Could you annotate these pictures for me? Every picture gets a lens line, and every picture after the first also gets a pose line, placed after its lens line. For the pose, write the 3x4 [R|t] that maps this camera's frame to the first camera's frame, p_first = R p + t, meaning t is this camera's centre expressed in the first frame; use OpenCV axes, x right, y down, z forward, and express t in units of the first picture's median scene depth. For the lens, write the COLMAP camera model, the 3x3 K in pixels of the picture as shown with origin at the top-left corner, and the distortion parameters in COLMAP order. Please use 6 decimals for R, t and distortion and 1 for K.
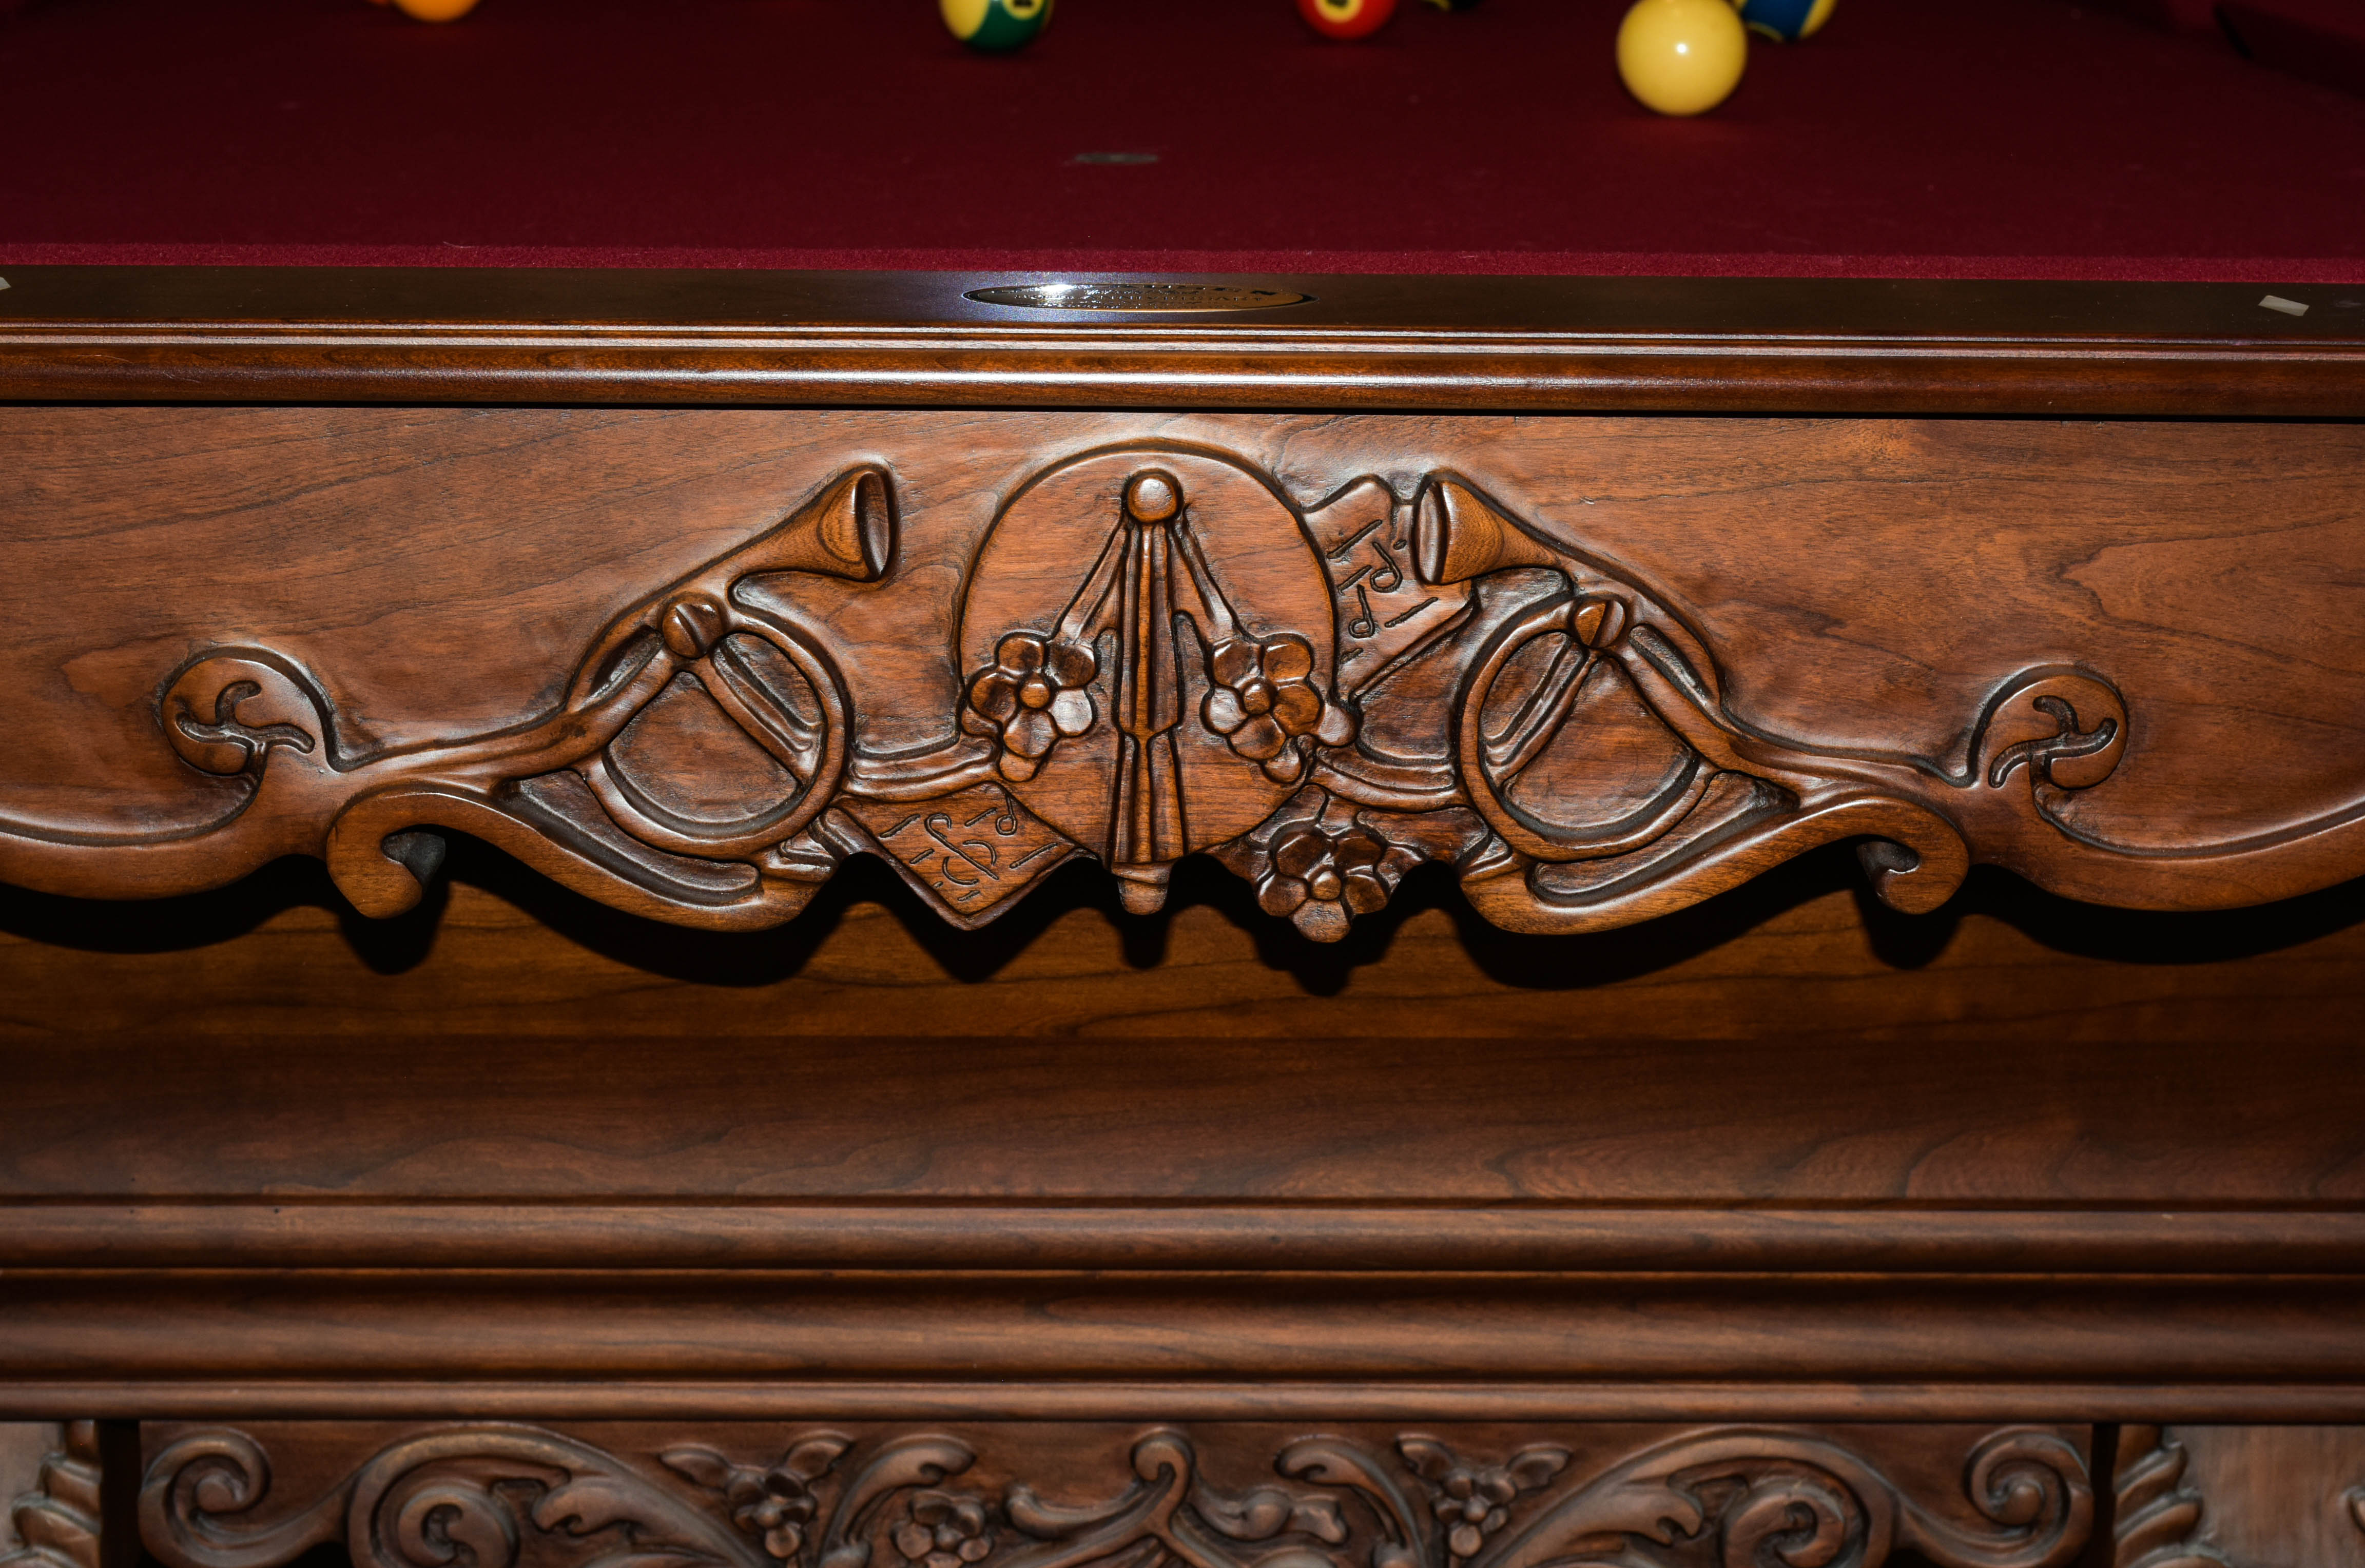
lens RADIAL K [[4210.9, 0, 1182.5], [0, 4210.9, 784.0], [0, 0, 1]] dist [-0.021910, -0.015366]
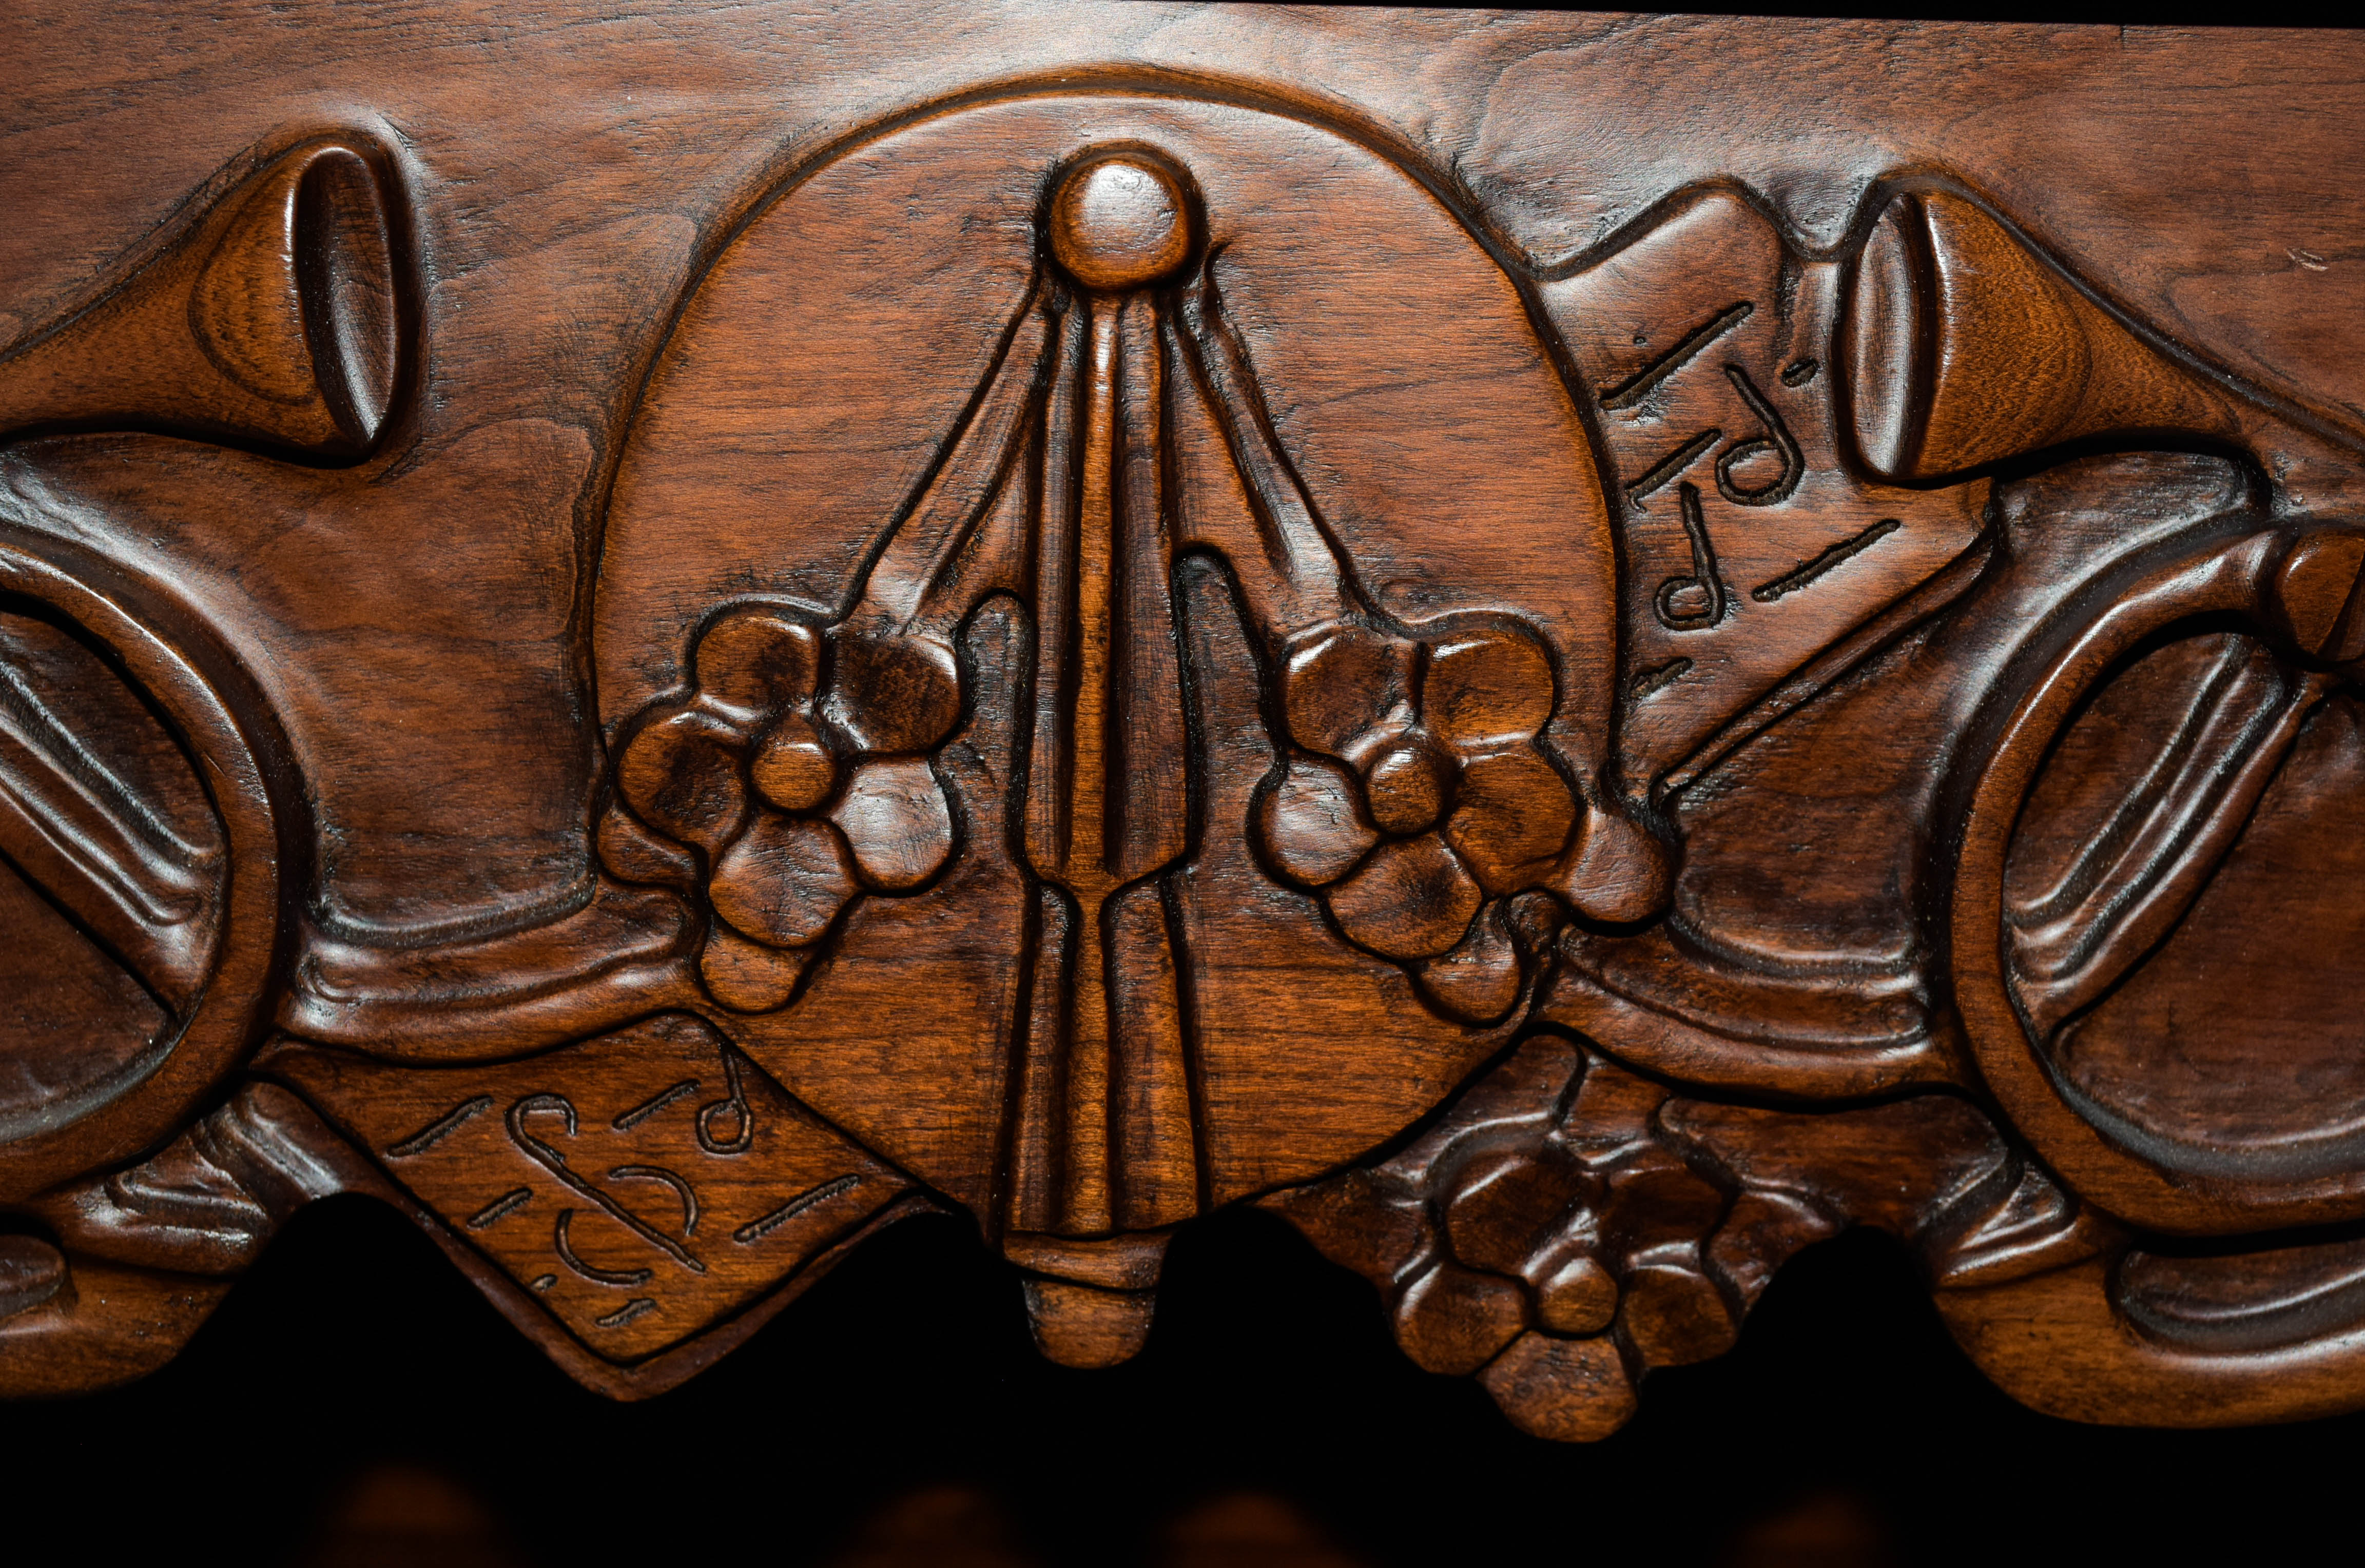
lens RADIAL K [[4210.9, 0, 1182.5], [0, 4210.9, 784.0], [0, 0, 1]] dist [-0.021910, -0.015366]
pose [[0.999939, 0.009516, -0.005618, 0.000540], [-0.009780, 0.998749, -0.049036, -0.002758], [0.005145, 0.049088, 0.998781, 0.630035]]
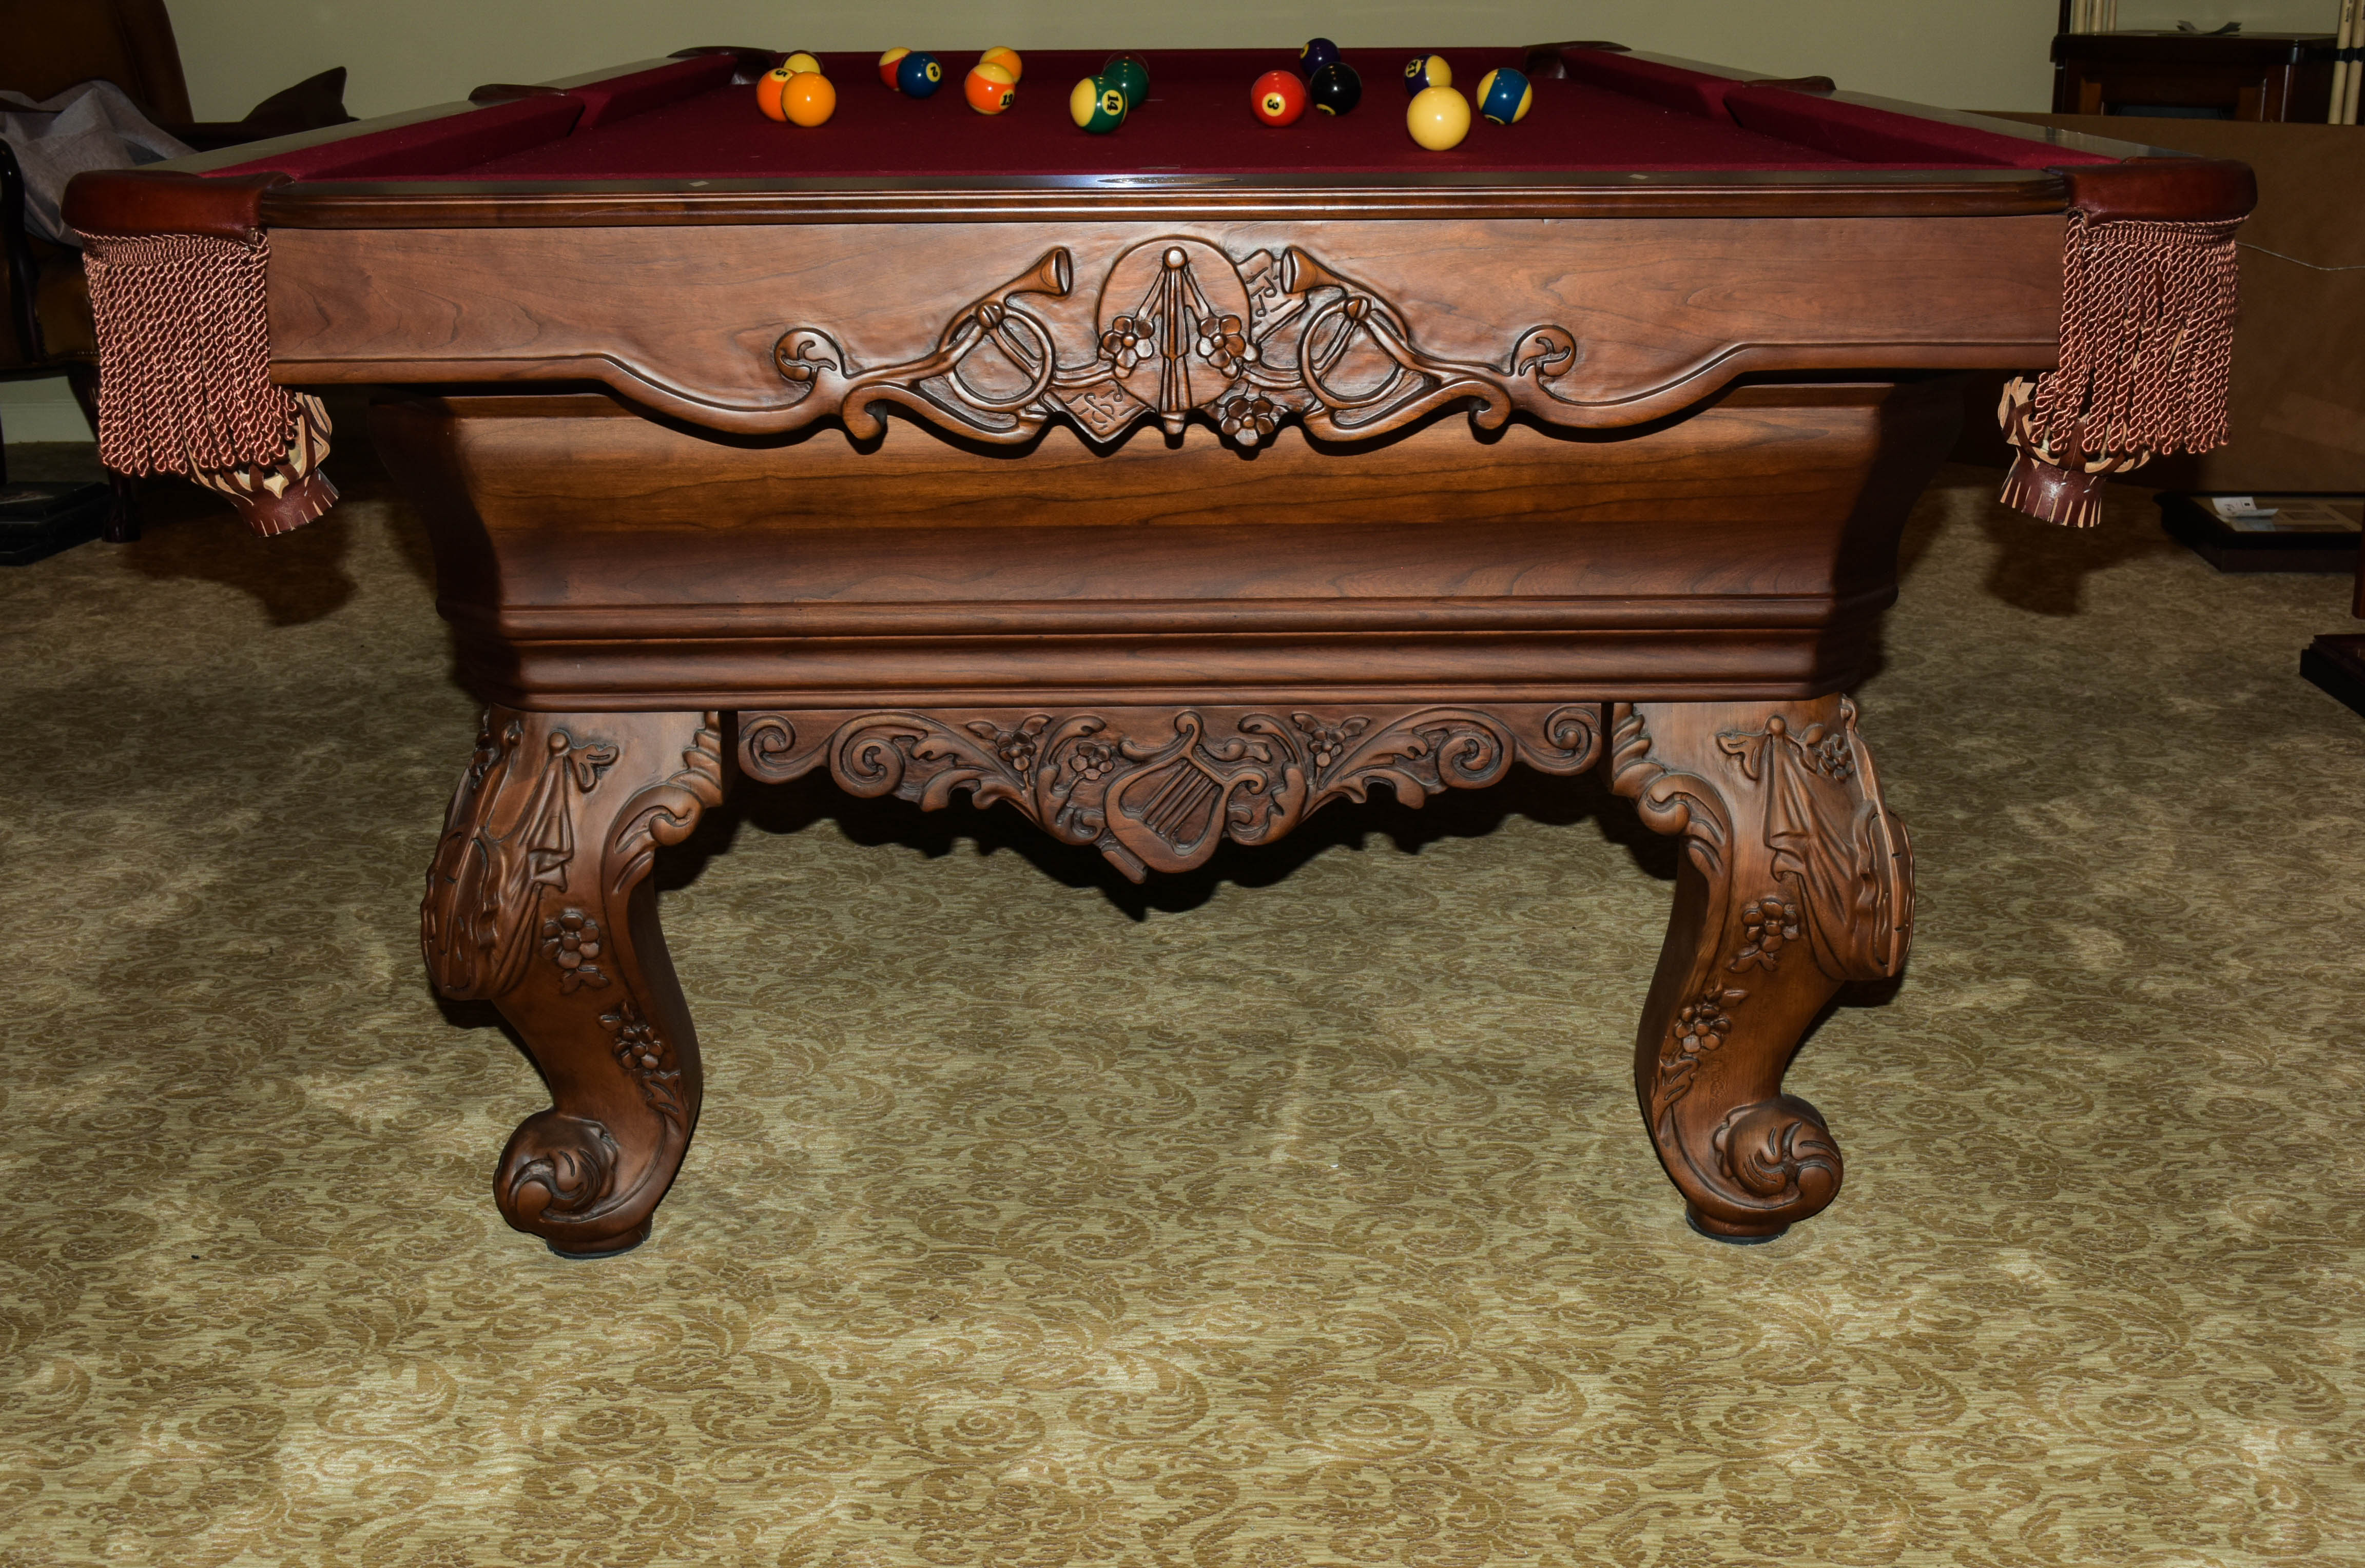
lens RADIAL K [[2800.9, 0, 1182.5], [0, 2800.9, 784.0], [0, 0, 1]] dist [-0.019010, -0.002171]
pose [[0.999815, -0.014714, -0.012376, 0.012831], [0.015062, 0.999481, 0.028463, 0.190169], [0.011950, -0.028644, 0.999518, -0.641738]]
